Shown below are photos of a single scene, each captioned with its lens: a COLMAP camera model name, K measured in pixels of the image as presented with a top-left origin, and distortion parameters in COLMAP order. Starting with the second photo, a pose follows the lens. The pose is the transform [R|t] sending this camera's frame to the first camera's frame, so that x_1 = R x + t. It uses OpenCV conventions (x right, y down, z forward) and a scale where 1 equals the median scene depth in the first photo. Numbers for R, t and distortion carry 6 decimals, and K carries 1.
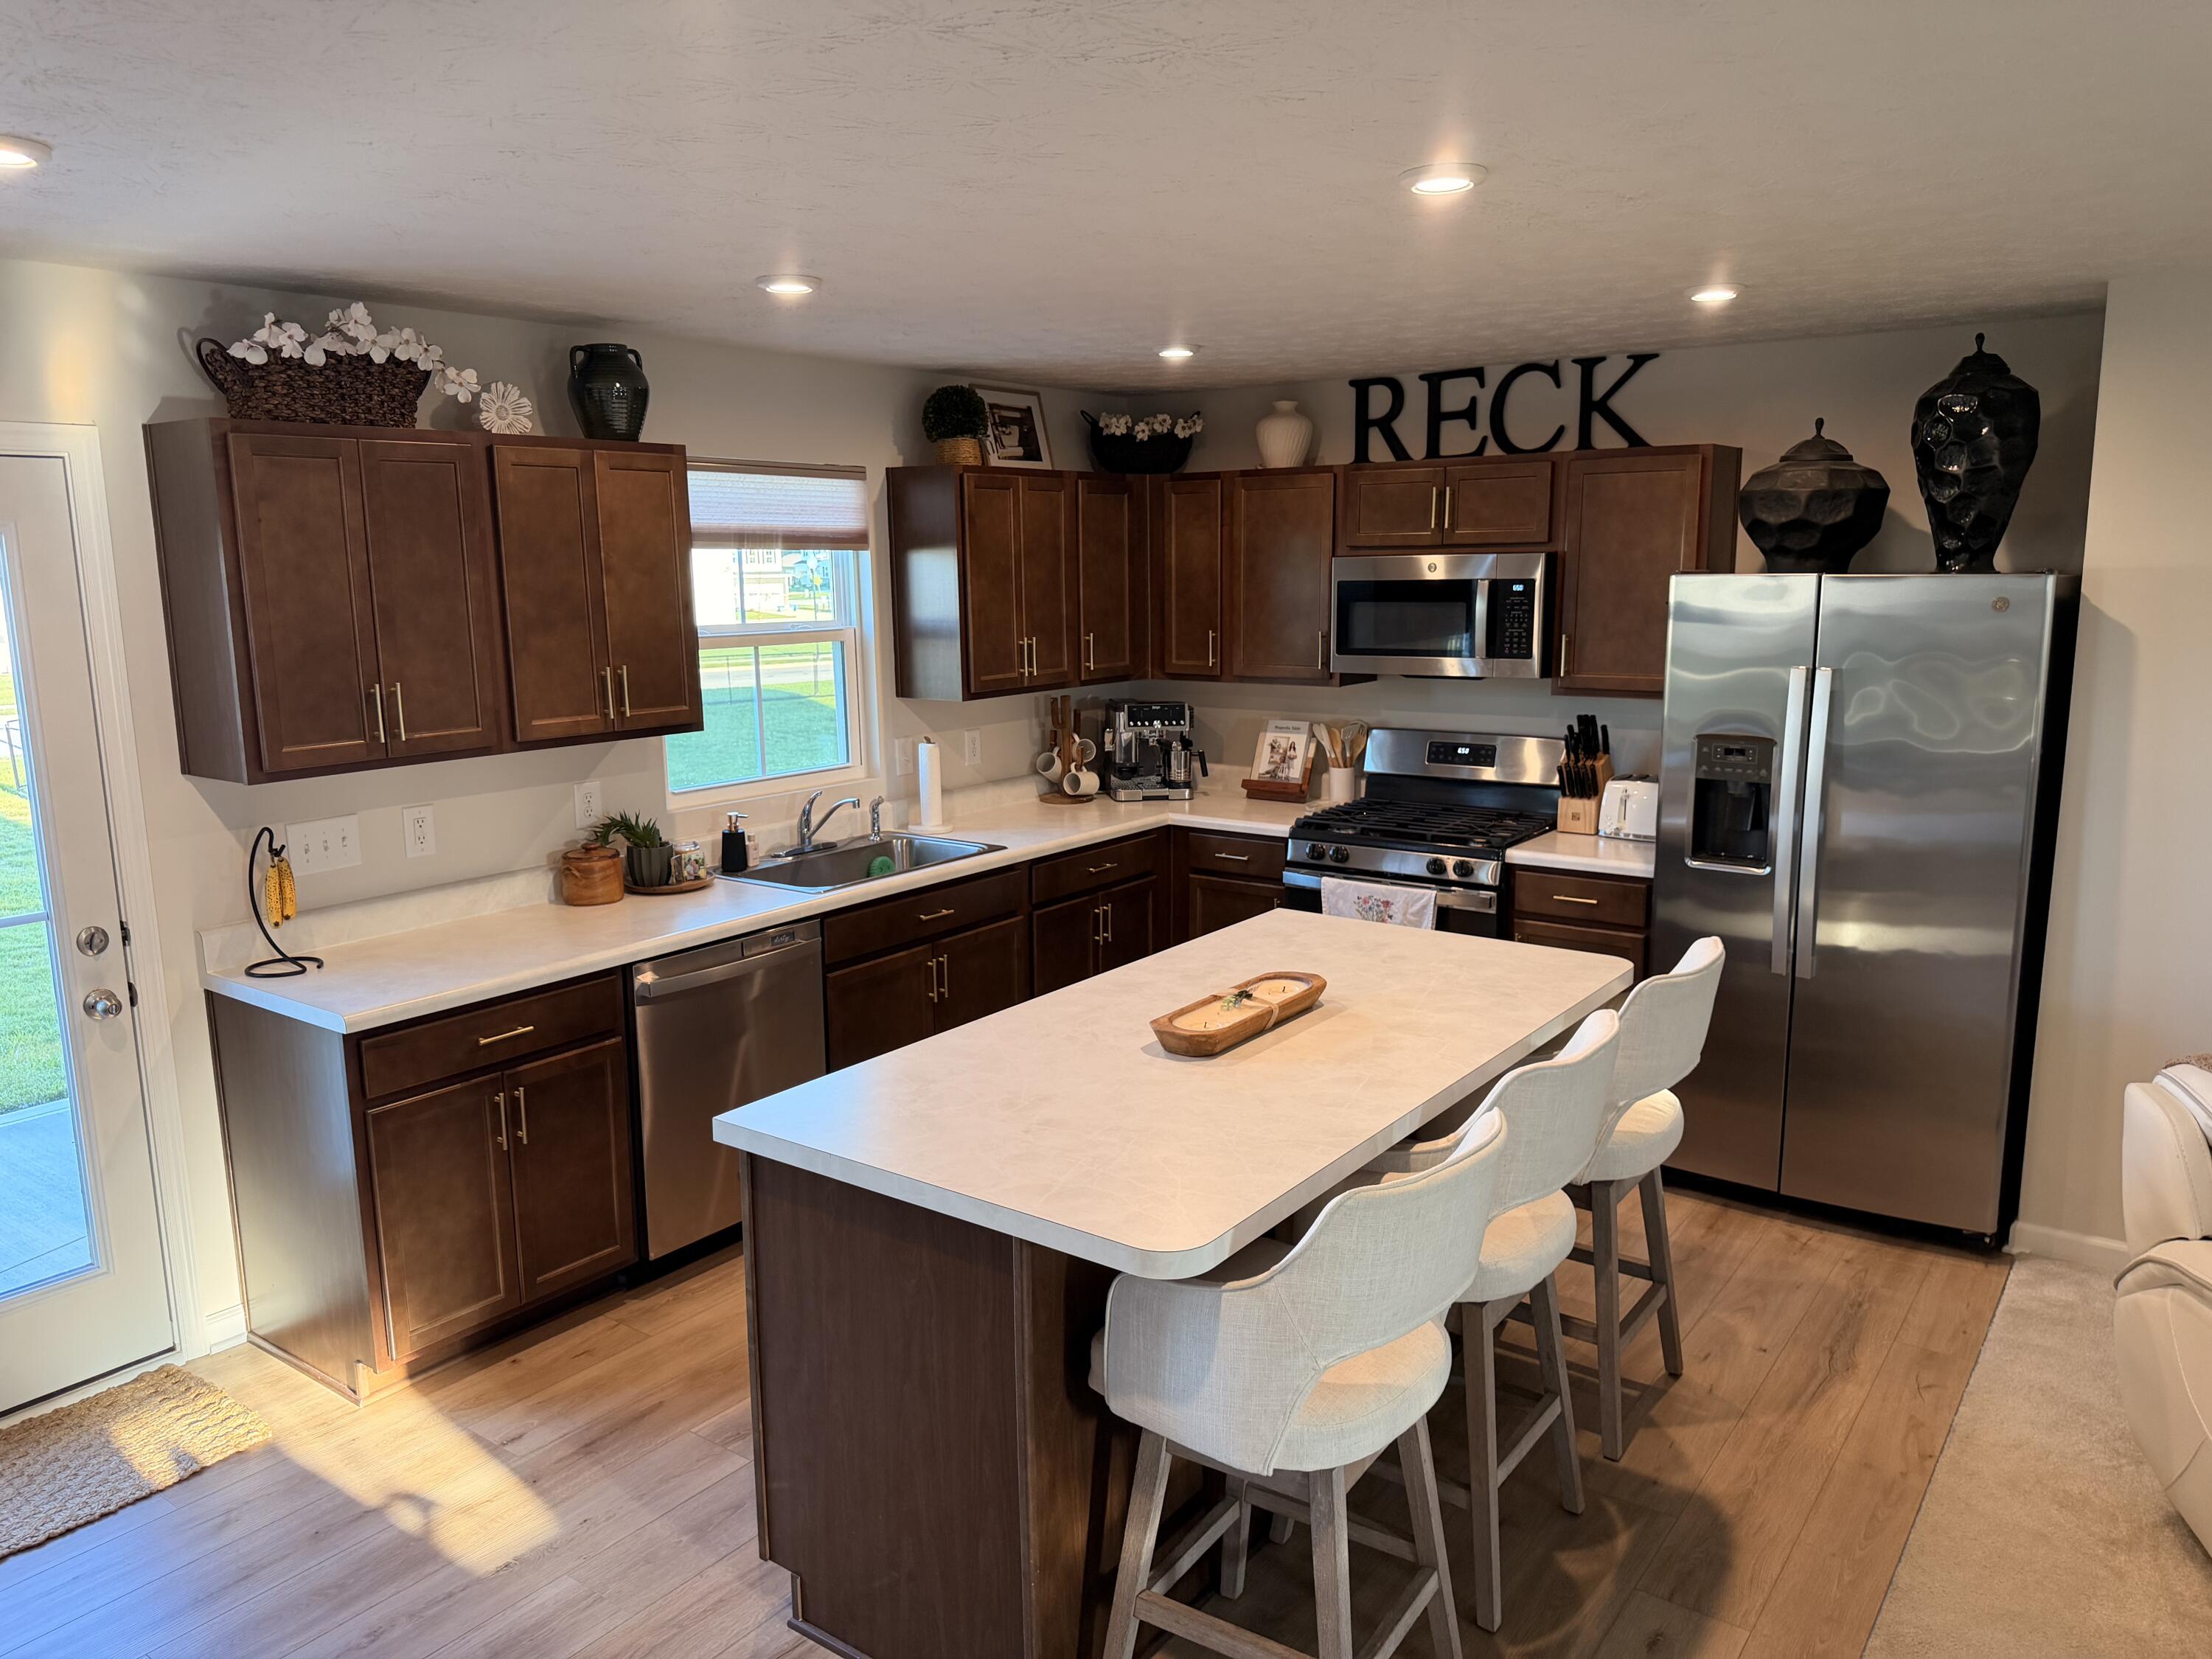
lens RADIAL K [[1552.9, 0, 1084.8], [0, 1552.9, 846.0], [0, 0, 1]] dist [0.091216, -0.116735]
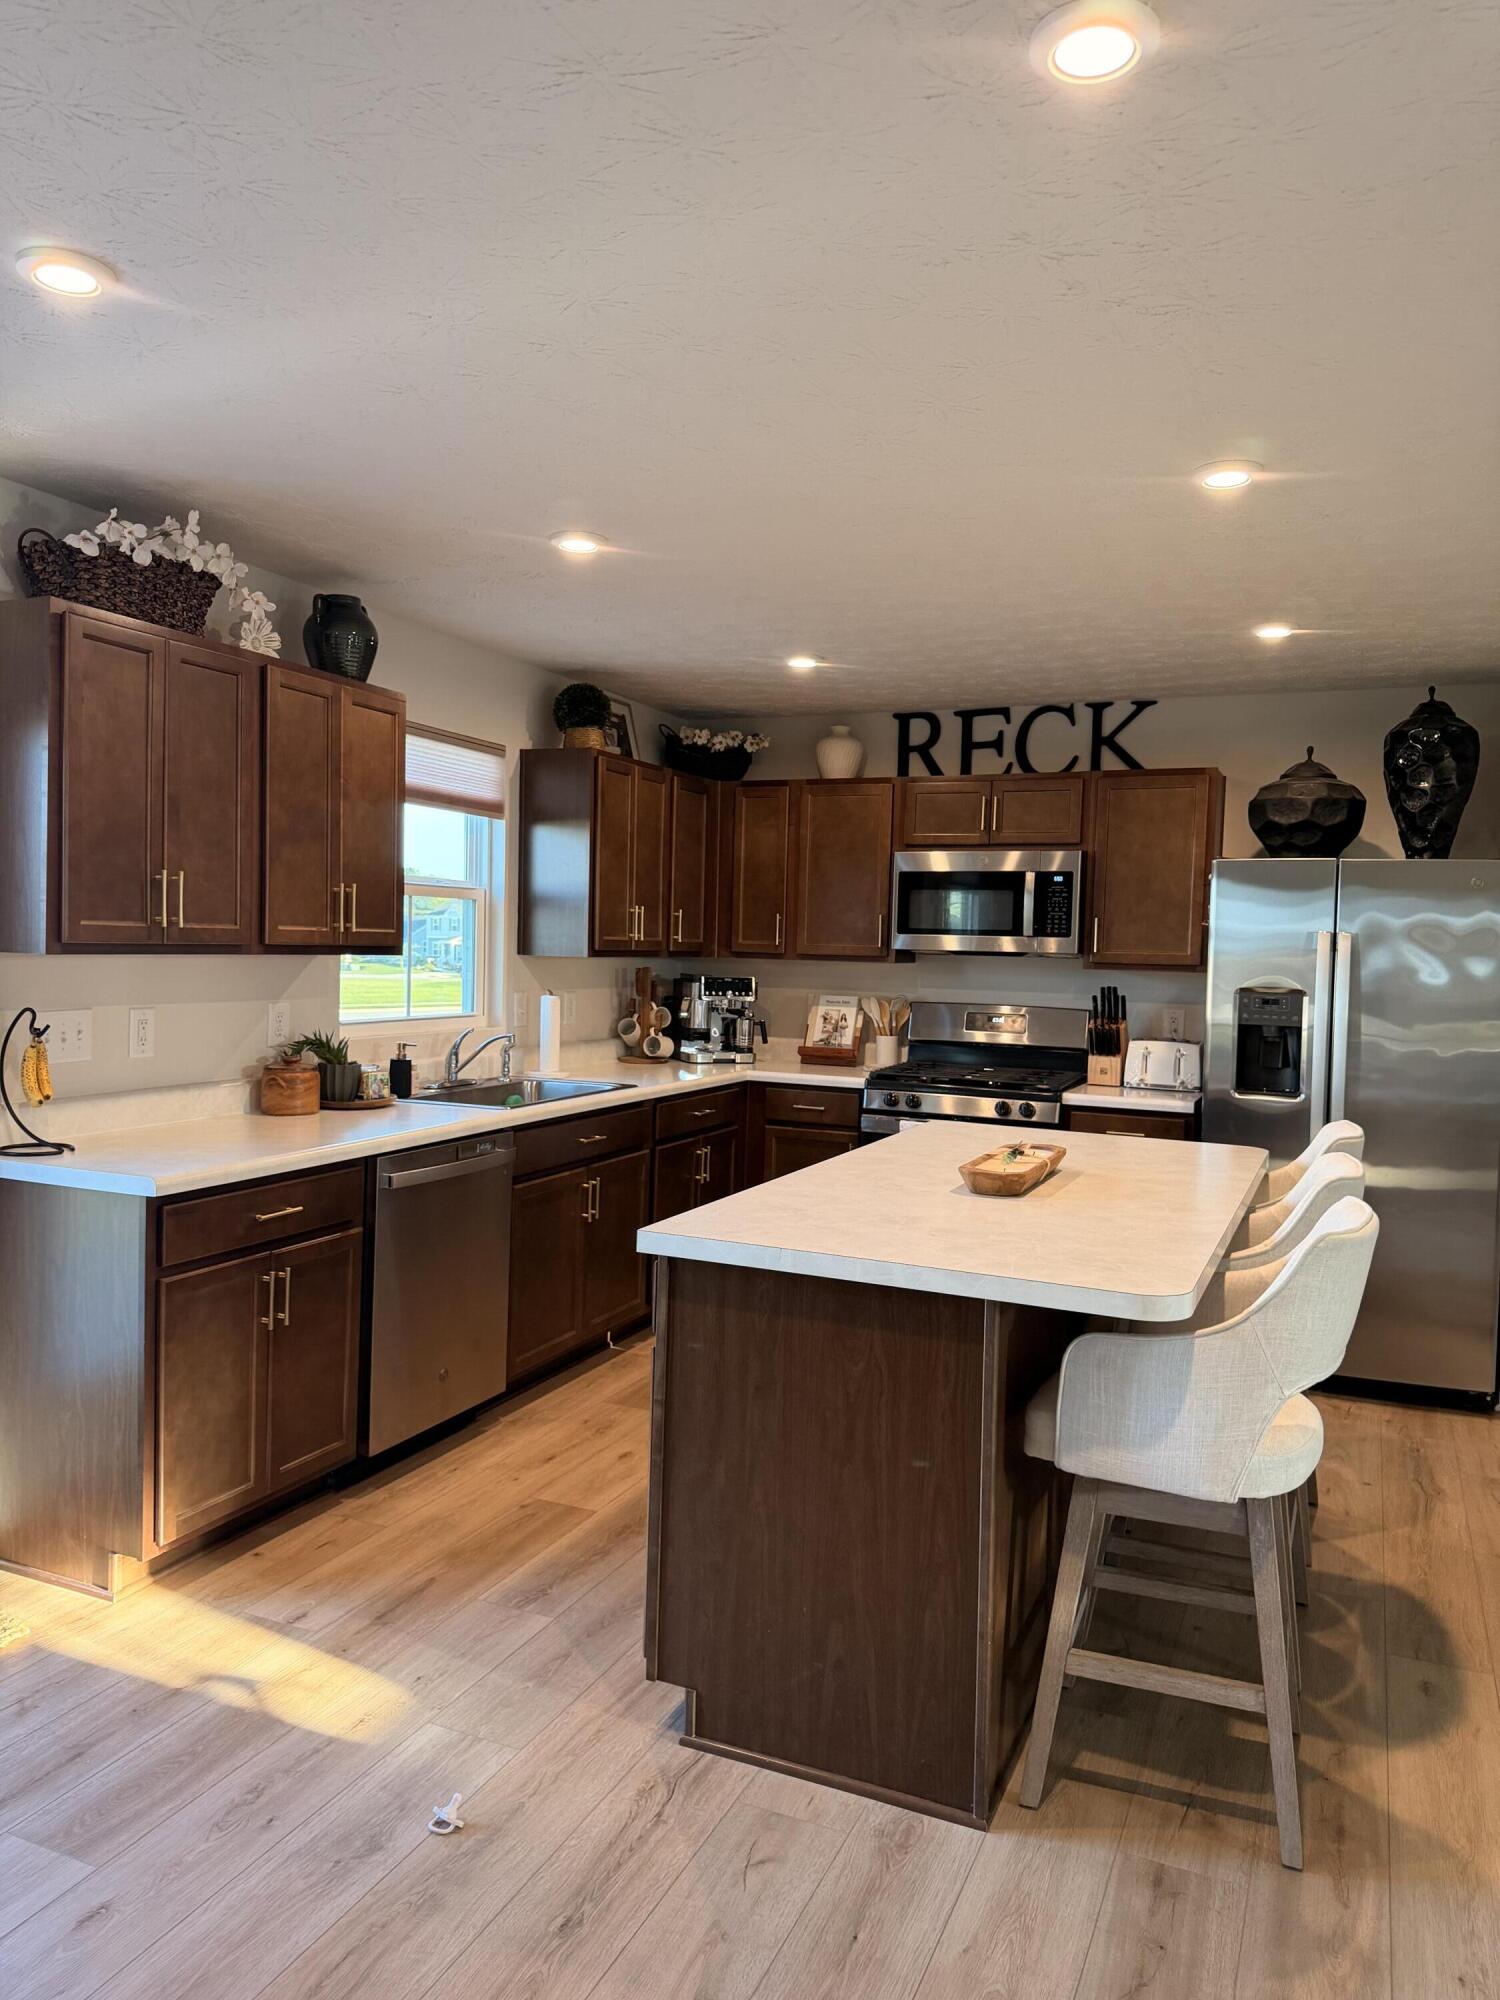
lens RADIAL K [[1404.1, 0, 750.0], [0, 1404.1, 1000.0], [0, 0, 1]] dist [0.091216, -0.116735]
pose [[0.974024, 0.029682, 0.224489, -0.230615], [0.001535, 0.990483, -0.137624, 0.090498], [-0.226438, 0.134394, 0.964709, 0.020253]]
